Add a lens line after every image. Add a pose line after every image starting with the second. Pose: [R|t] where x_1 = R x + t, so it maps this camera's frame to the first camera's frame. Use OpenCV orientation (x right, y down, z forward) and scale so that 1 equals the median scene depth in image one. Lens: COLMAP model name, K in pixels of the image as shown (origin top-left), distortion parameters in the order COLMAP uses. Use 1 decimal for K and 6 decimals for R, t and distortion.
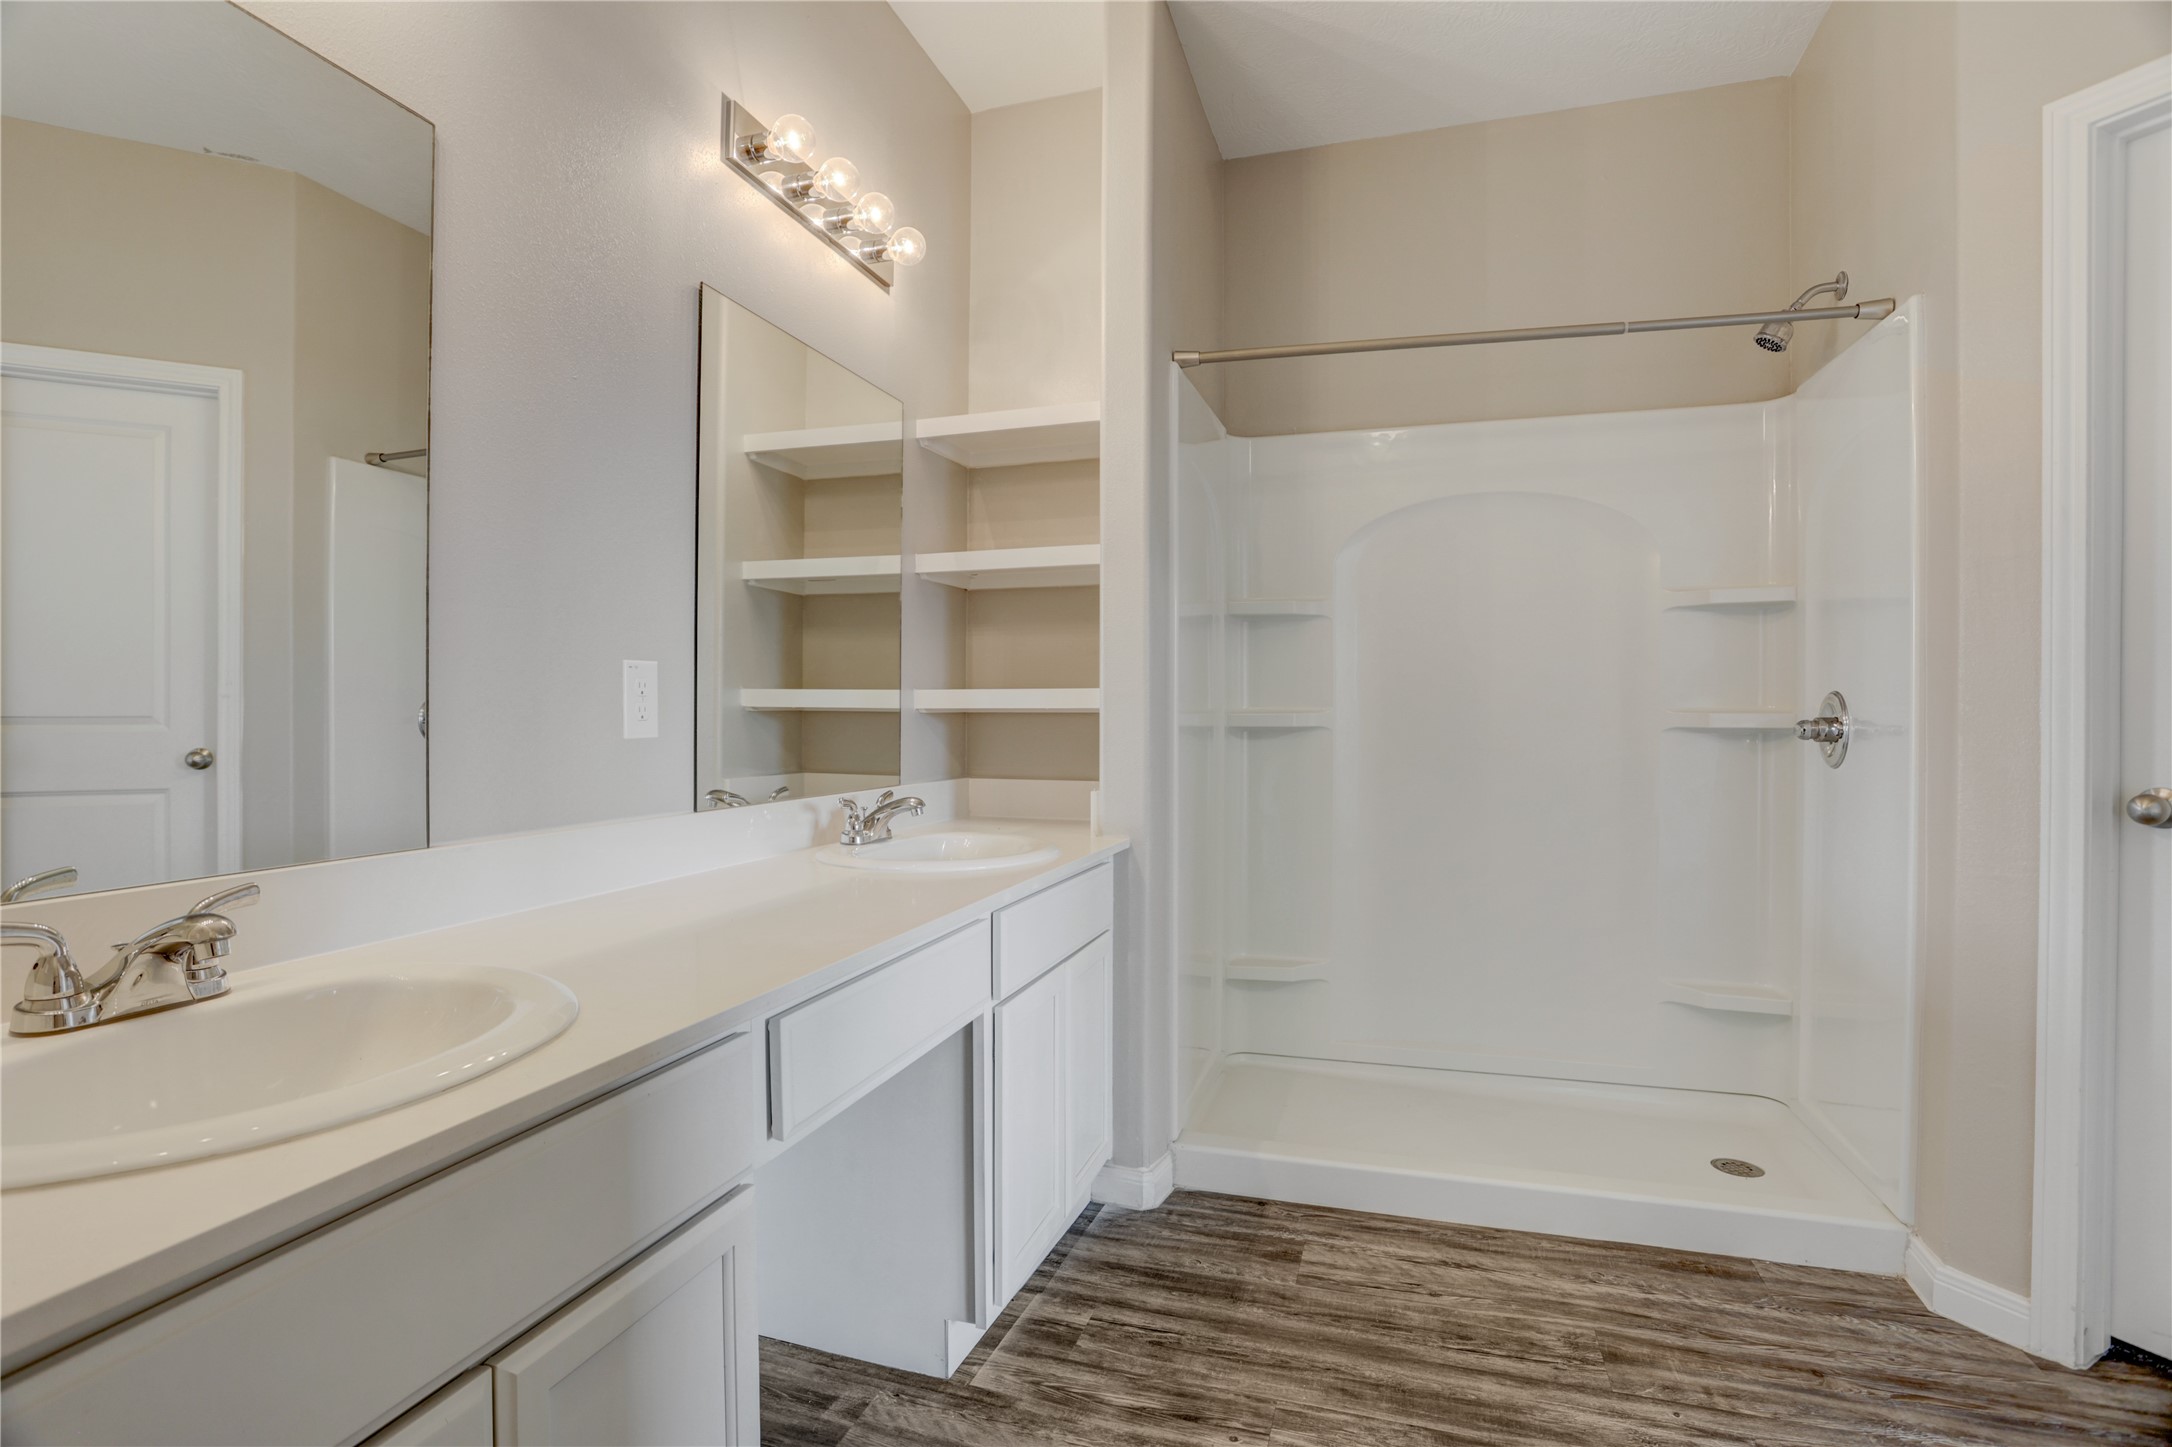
lens RADIAL K [[1065.4, 0, 1089.8], [0, 1065.4, 728.7], [0, 0, 1]] dist [-0.031370, 0.005743]
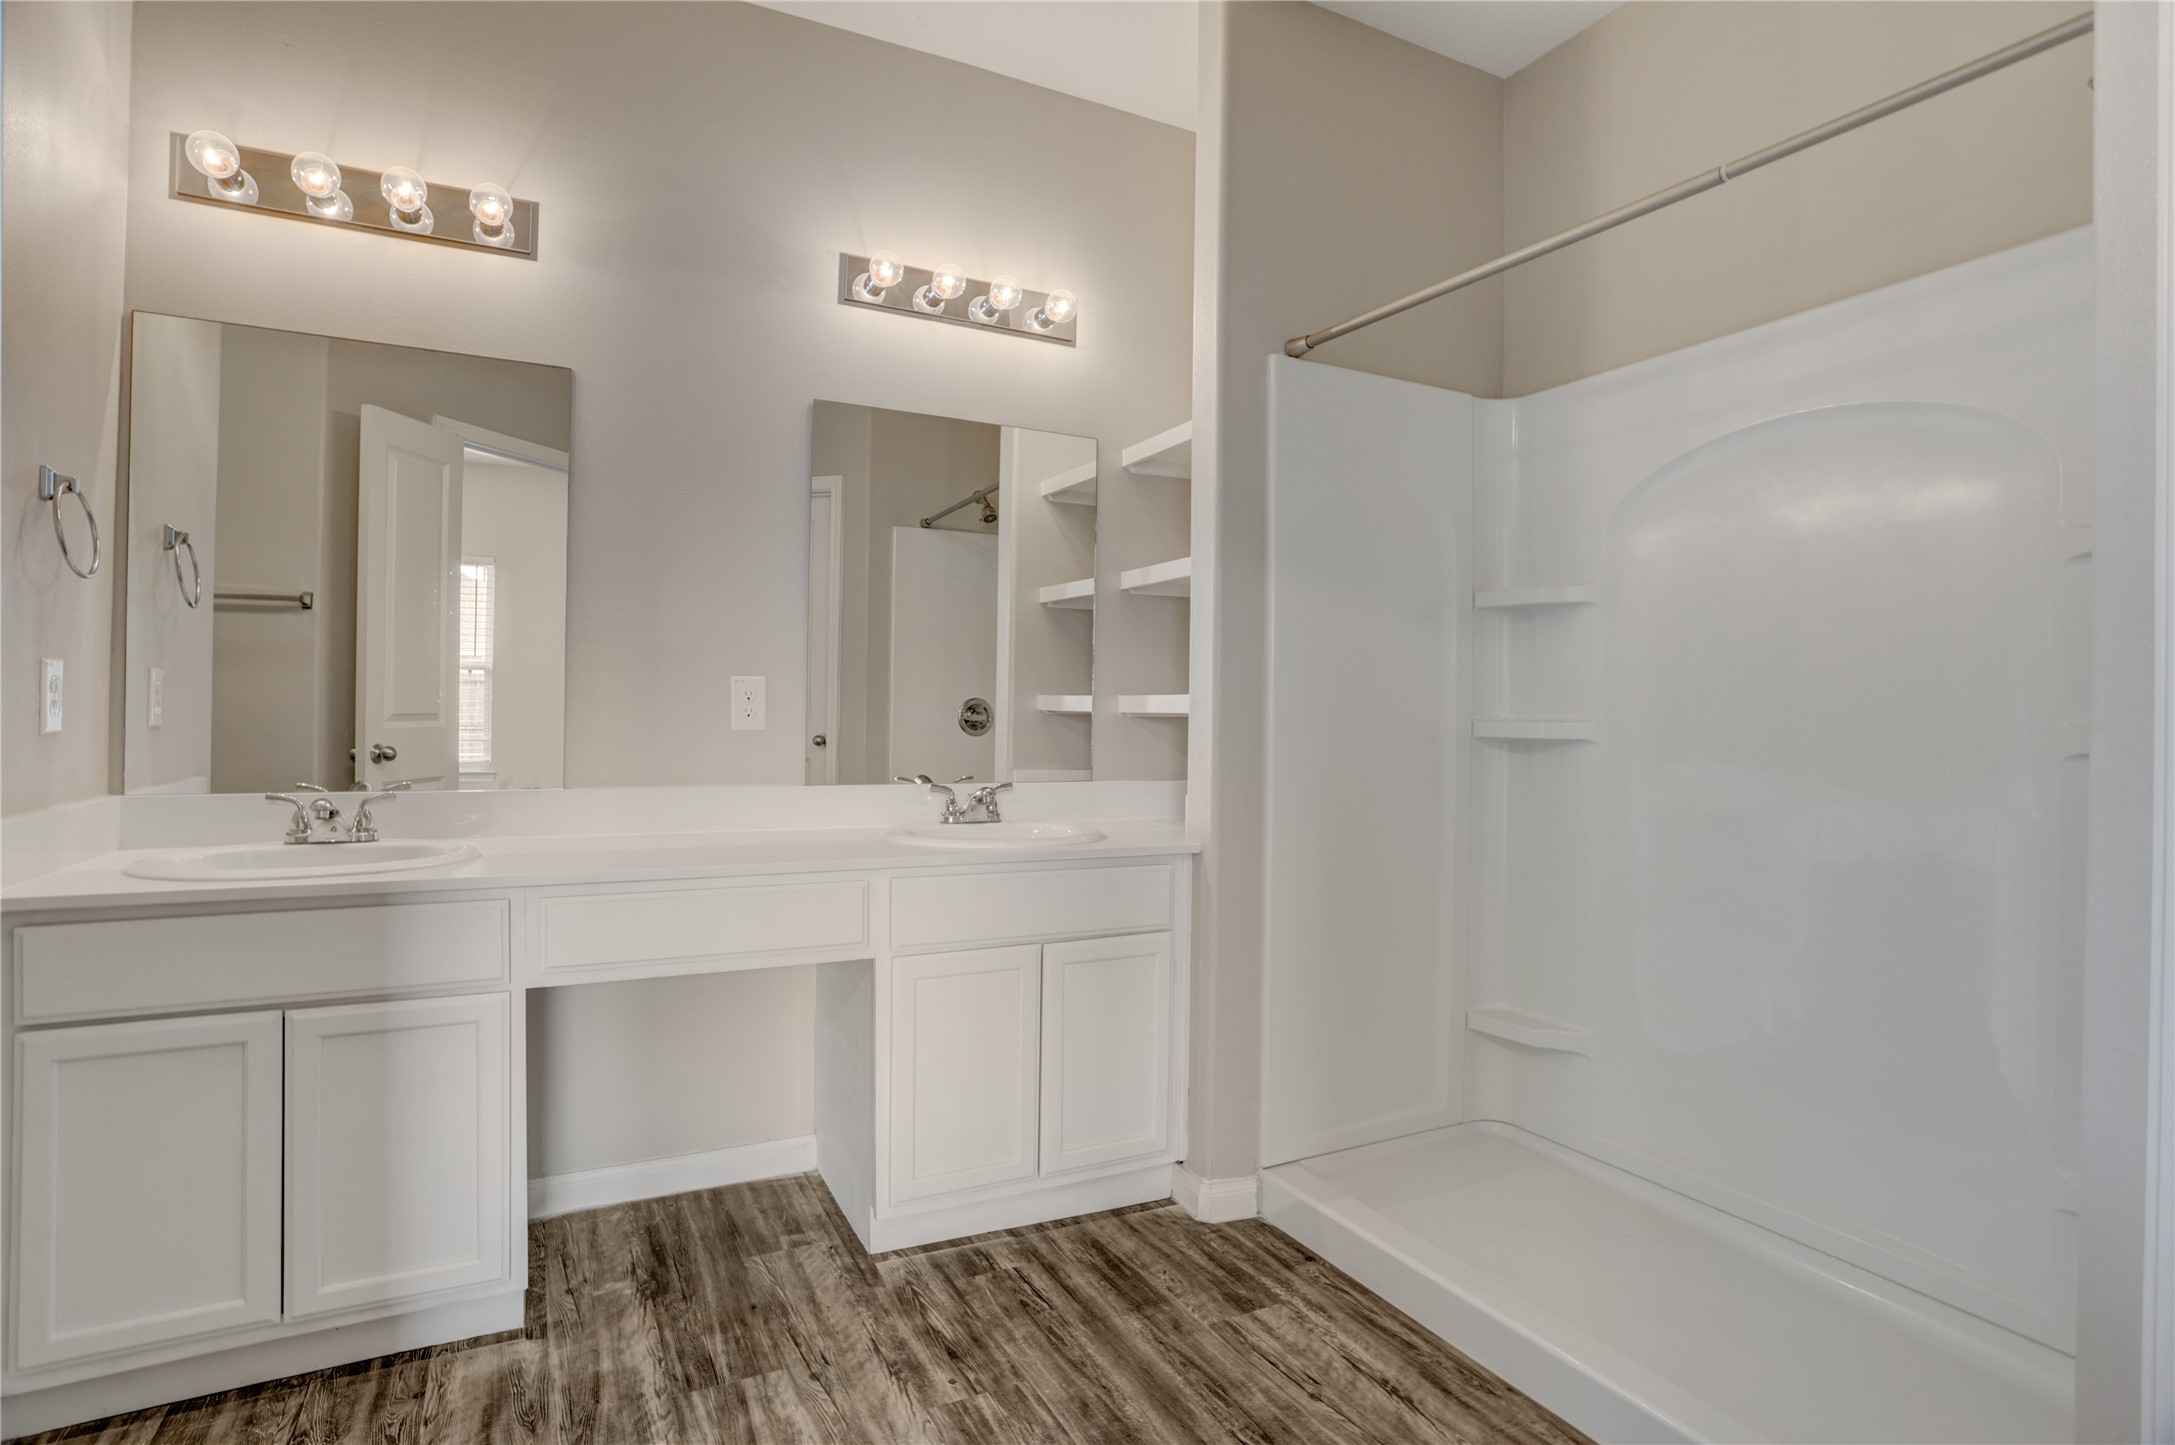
lens RADIAL K [[1109.0, 0, 1087.4], [0, 1109.0, 709.9], [0, 0, 1]] dist [-0.030389, 0.001731]
pose [[0.702670, 0.006730, -0.711484, 0.783679], [-0.021863, 0.999687, -0.012136, -0.007943], [0.711180, 0.024083, 0.702597, 0.213743]]
